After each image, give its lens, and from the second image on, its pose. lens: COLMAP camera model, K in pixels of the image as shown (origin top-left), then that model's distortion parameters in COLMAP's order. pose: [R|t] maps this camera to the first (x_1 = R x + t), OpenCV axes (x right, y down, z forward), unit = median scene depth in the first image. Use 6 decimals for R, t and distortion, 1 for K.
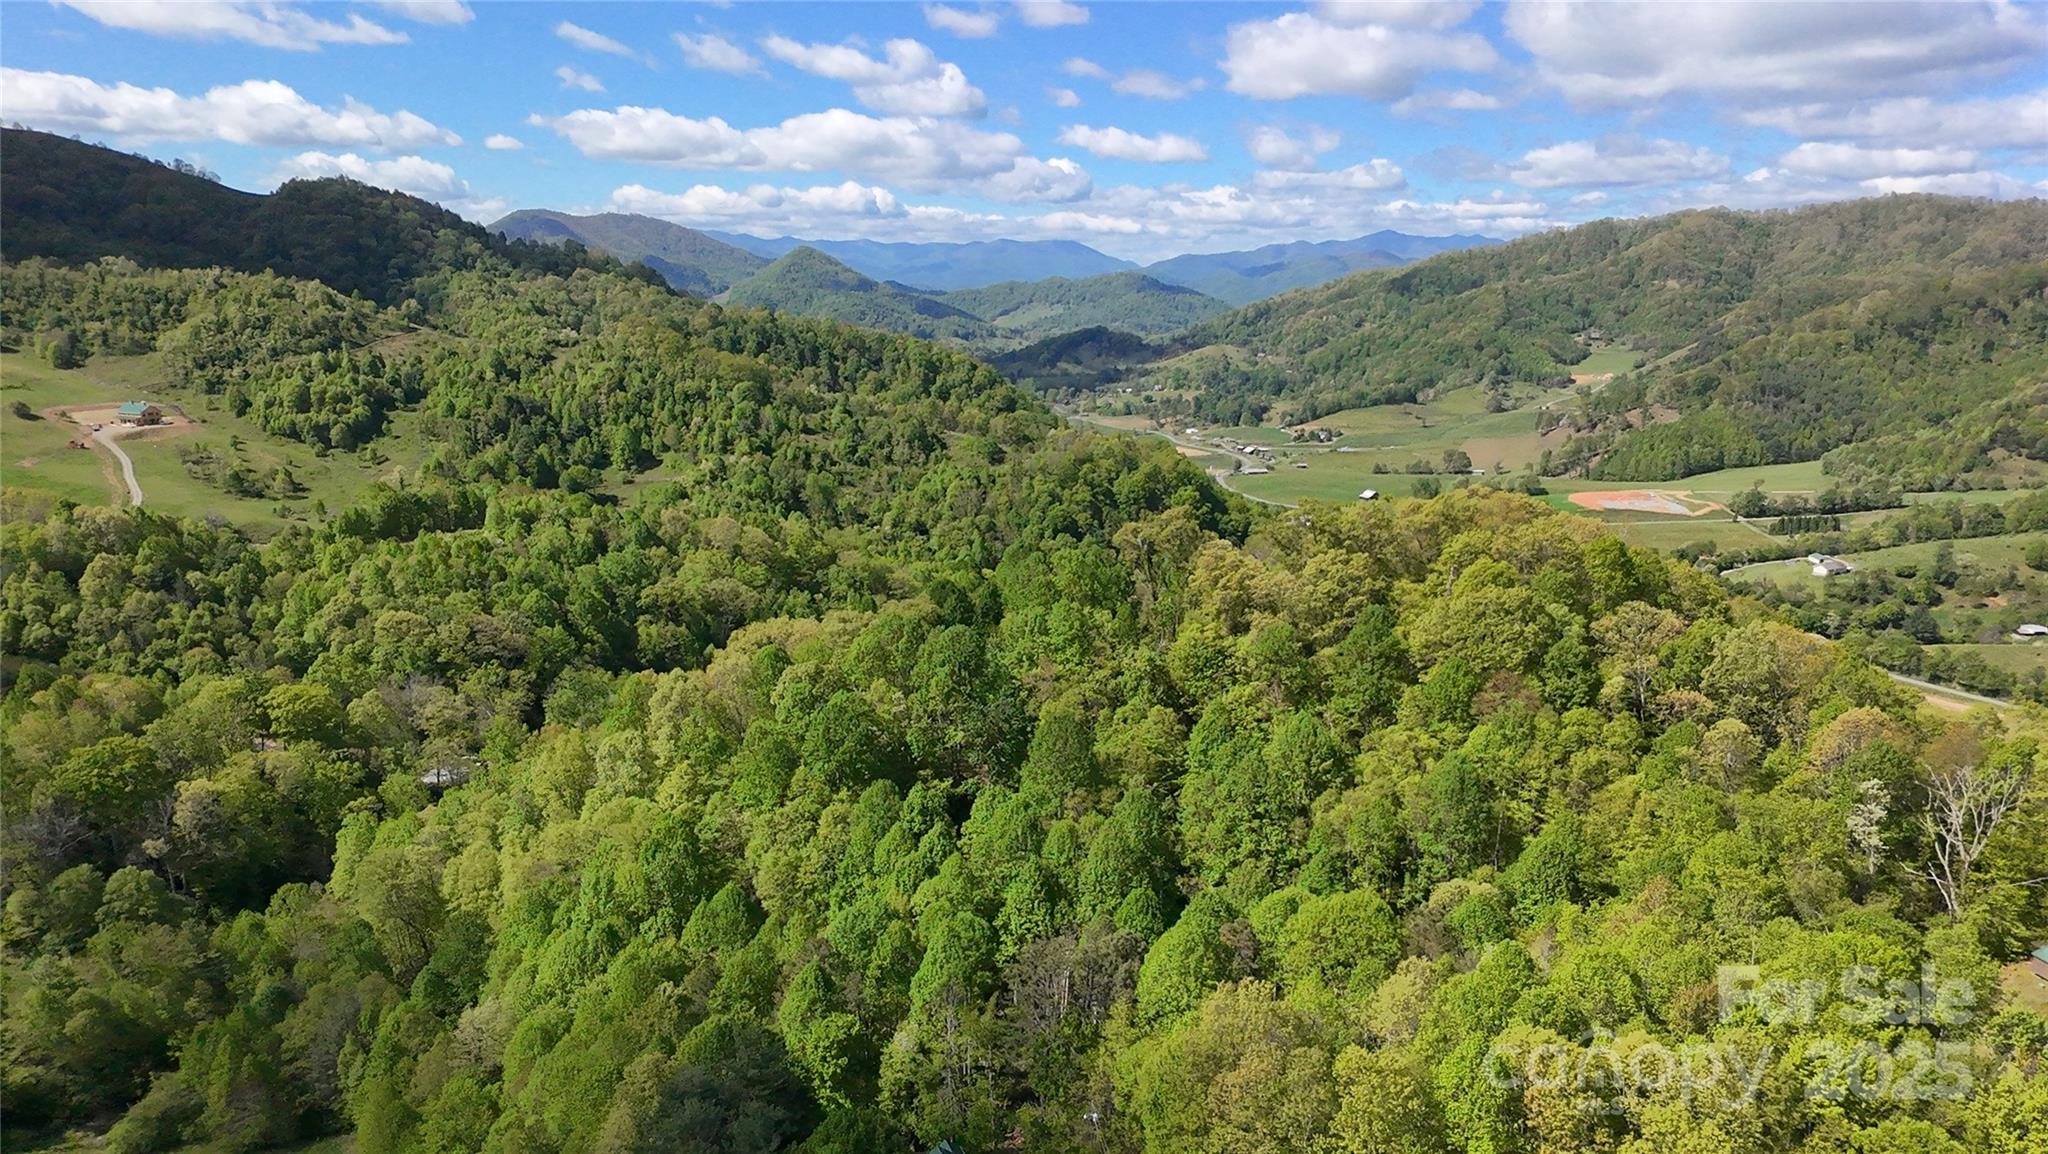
lens RADIAL K [[1281.0, 0, 1026.1], [0, 1281.0, 589.3], [0, 0, 1]] dist [-0.005817, -0.005255]
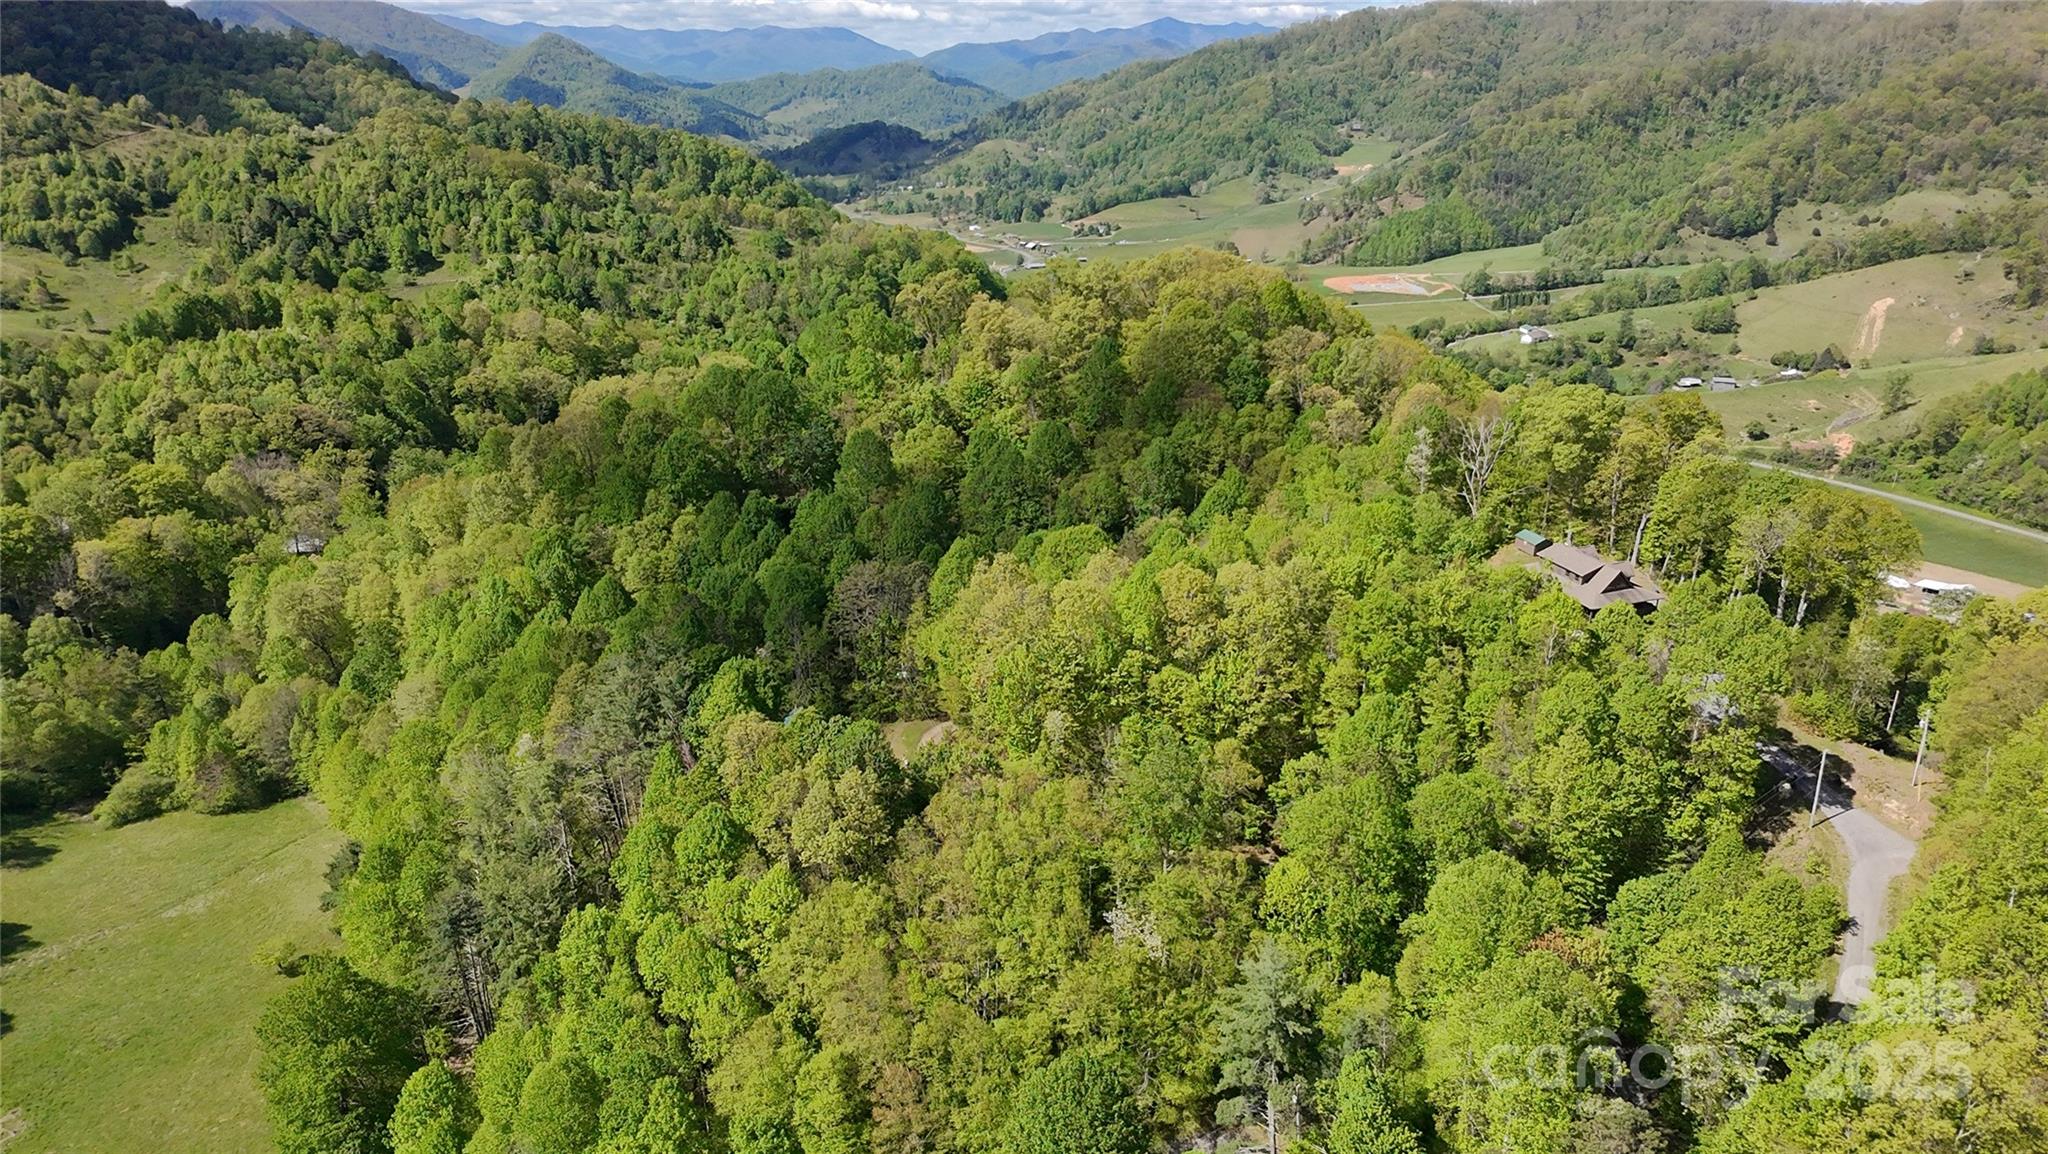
lens RADIAL K [[1281.0, 0, 1026.1], [0, 1281.0, 589.3], [0, 0, 1]] dist [-0.005817, -0.005255]
pose [[0.986362, -0.061998, 0.152464, -0.008402], [0.038845, 0.987862, 0.150395, 0.033812], [-0.159938, -0.142422, 0.976799, -0.141753]]
